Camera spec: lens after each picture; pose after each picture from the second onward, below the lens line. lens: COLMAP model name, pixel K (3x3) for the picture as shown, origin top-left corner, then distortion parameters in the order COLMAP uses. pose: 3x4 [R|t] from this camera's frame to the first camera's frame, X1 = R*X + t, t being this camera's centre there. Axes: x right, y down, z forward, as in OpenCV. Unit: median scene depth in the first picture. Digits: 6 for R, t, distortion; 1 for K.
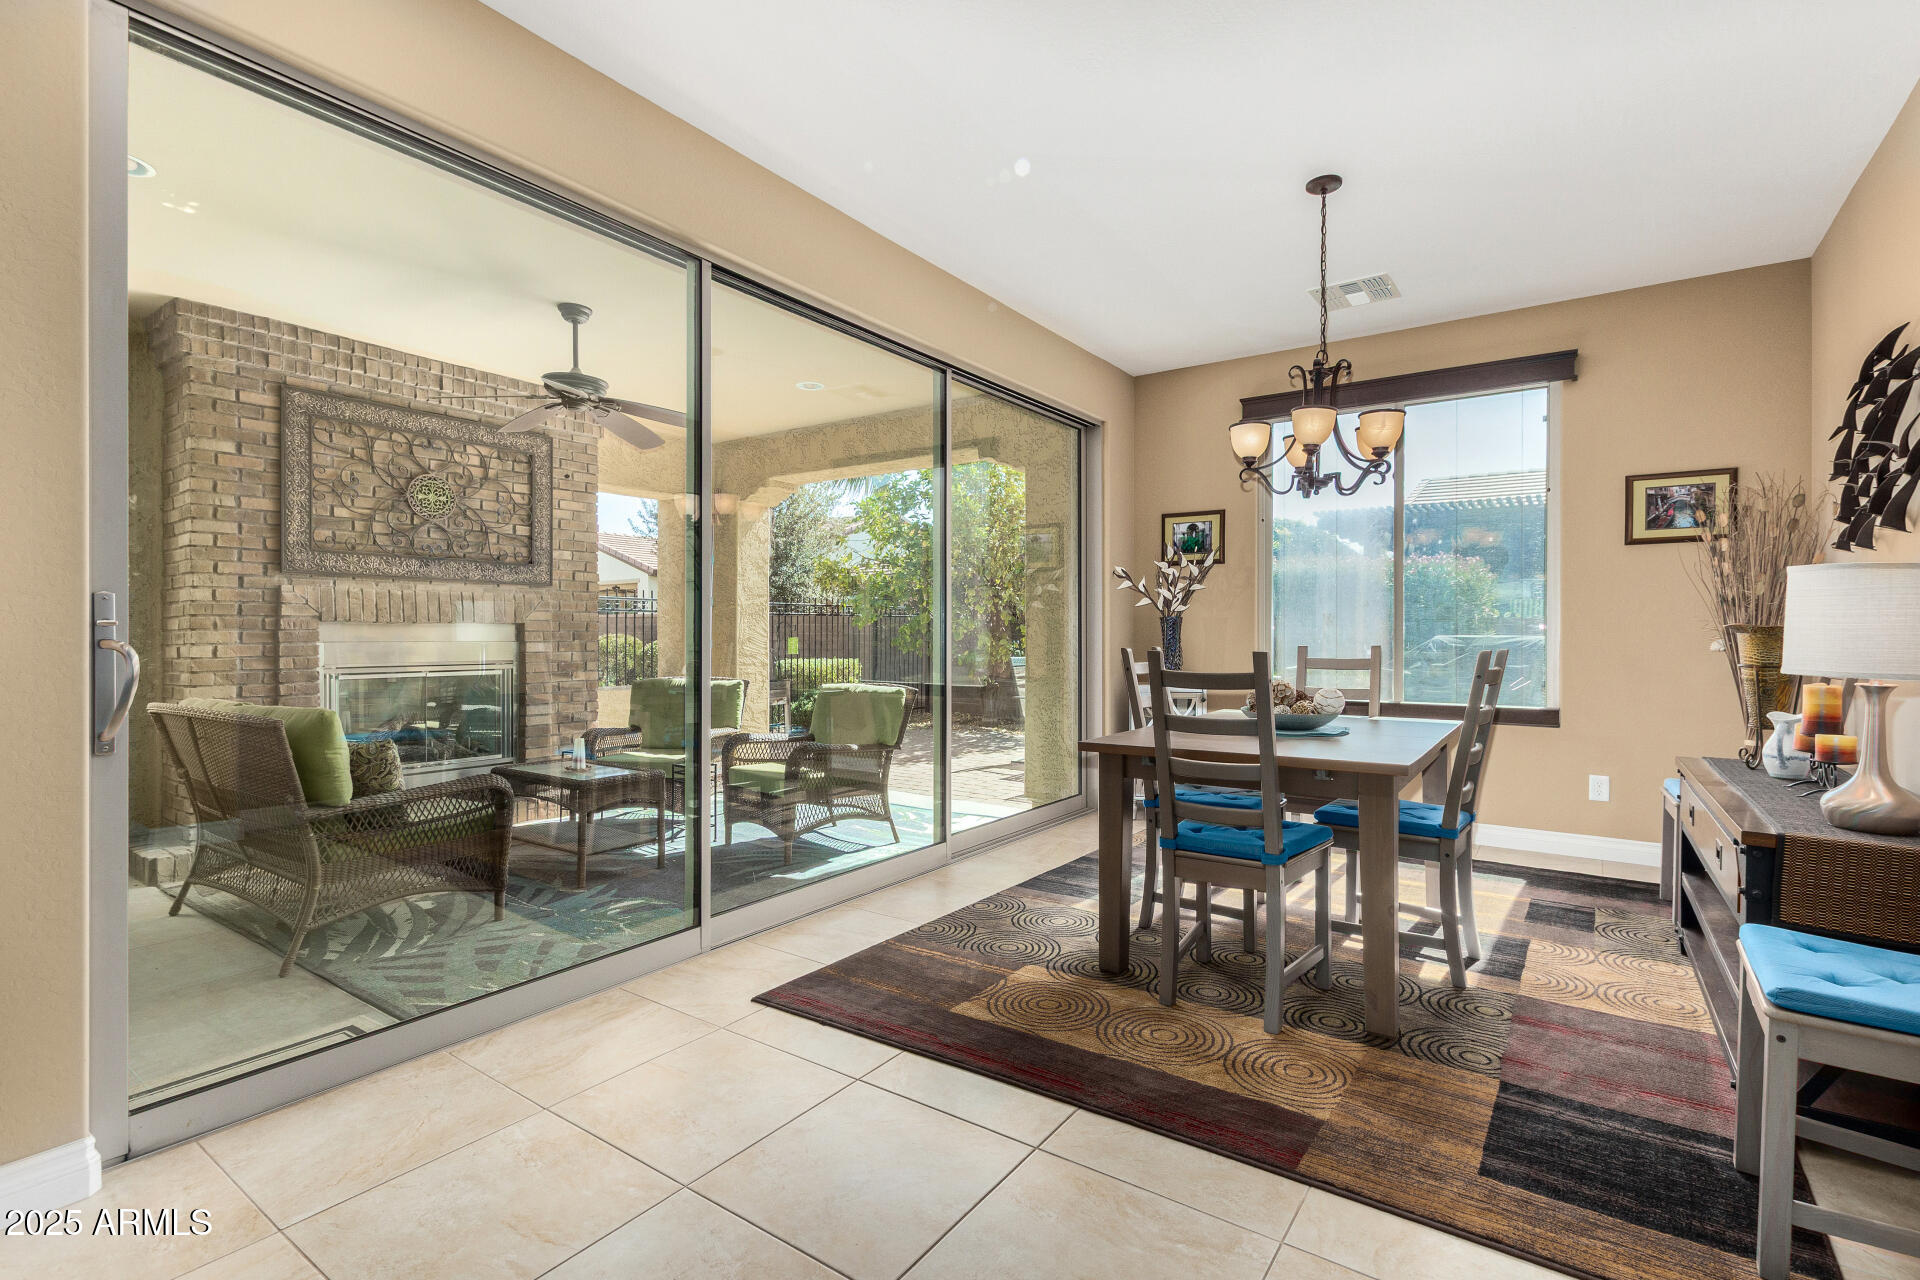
lens RADIAL K [[881.0, 0, 963.0], [0, 881.0, 640.8], [0, 0, 1]] dist [0.011891, -0.006289]
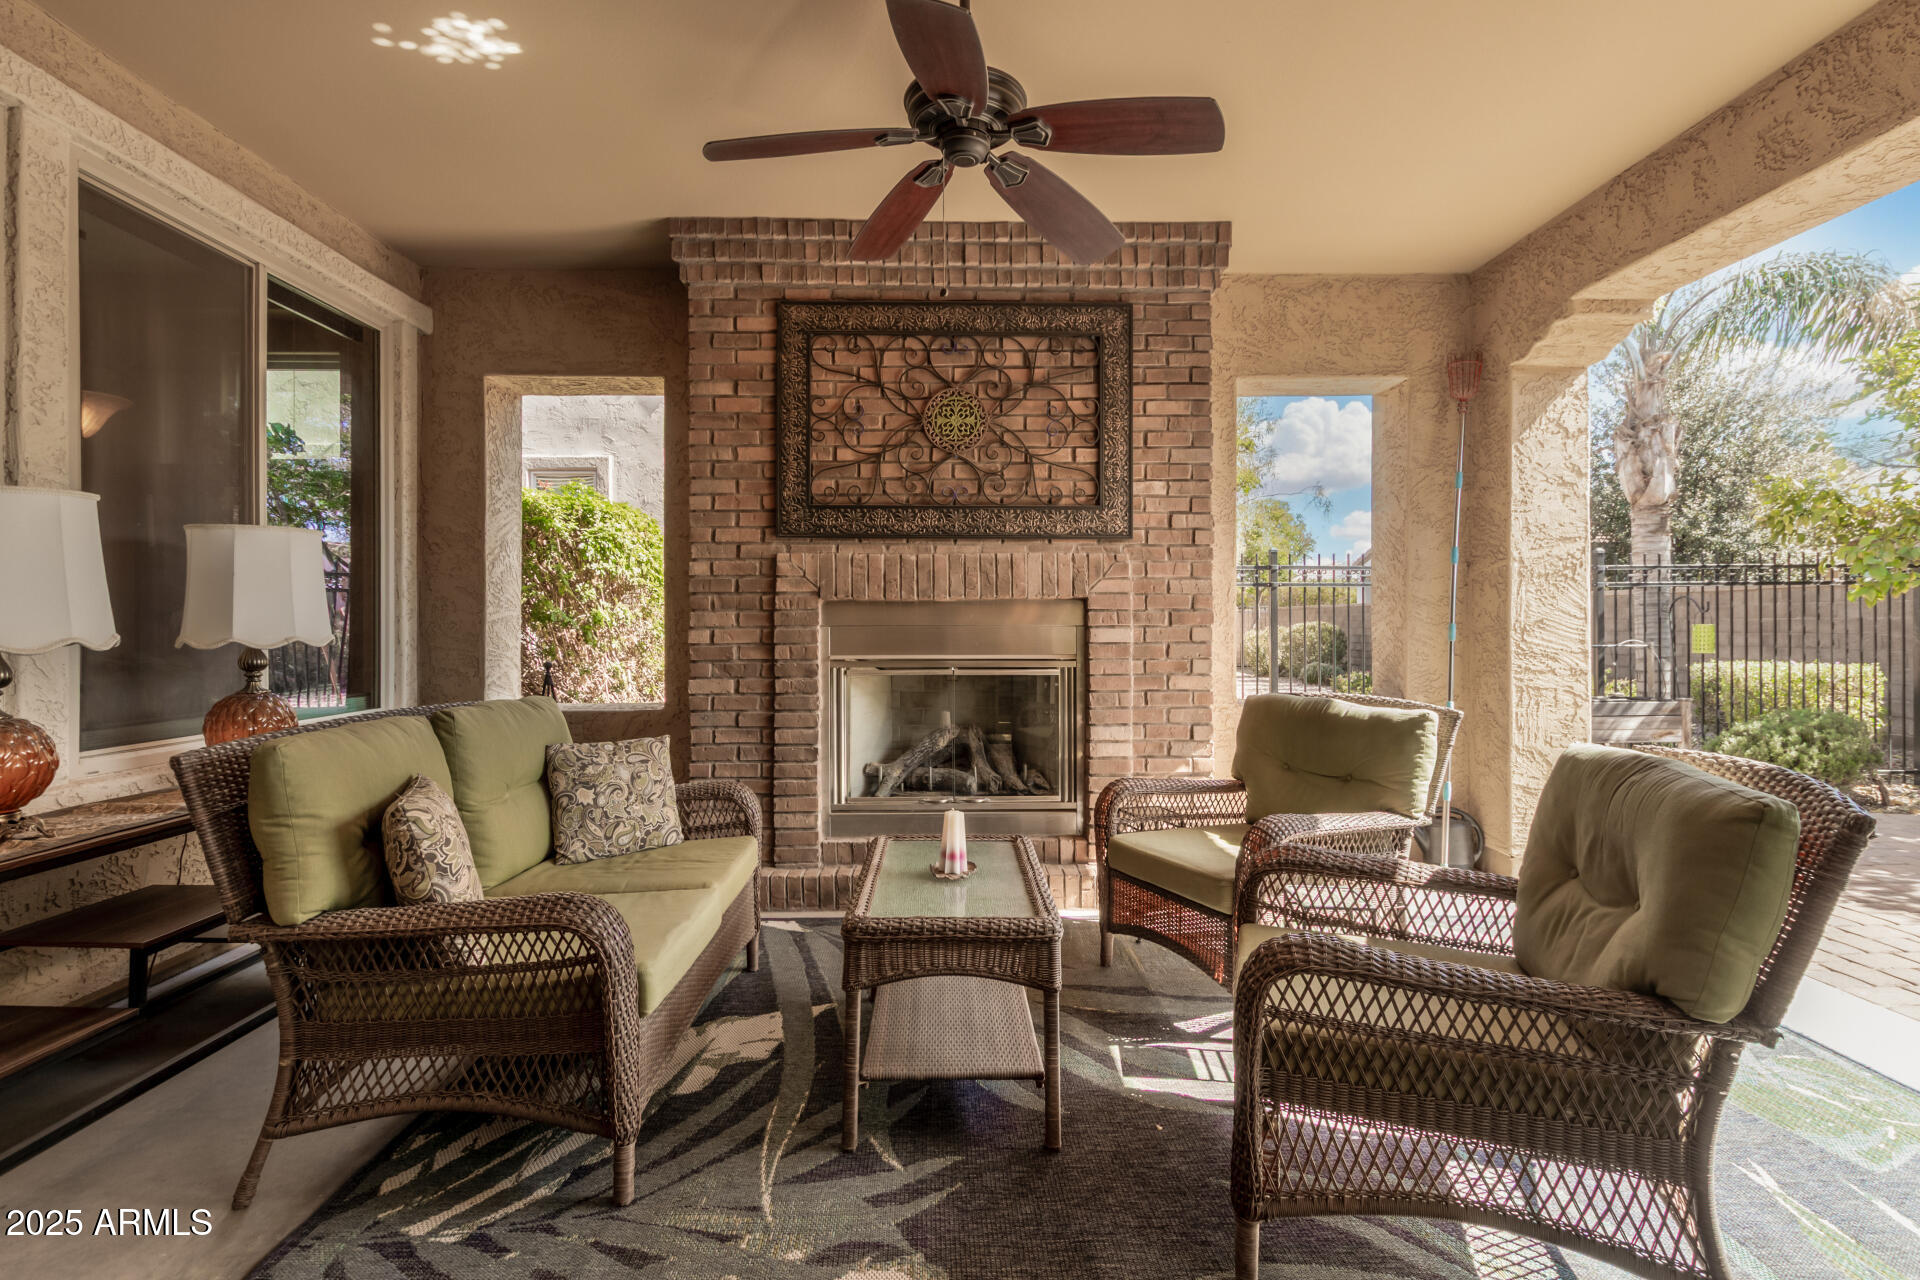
lens RADIAL K [[881.0, 0, 965.7], [0, 881.0, 630.2], [0, 0, 1]] dist [0.011891, -0.006289]
pose [[0.596537, -0.003465, -0.802578, -0.034156], [-0.002047, 0.999981, -0.005839, 0.008830], [0.802583, 0.005126, 0.596519, 0.604789]]
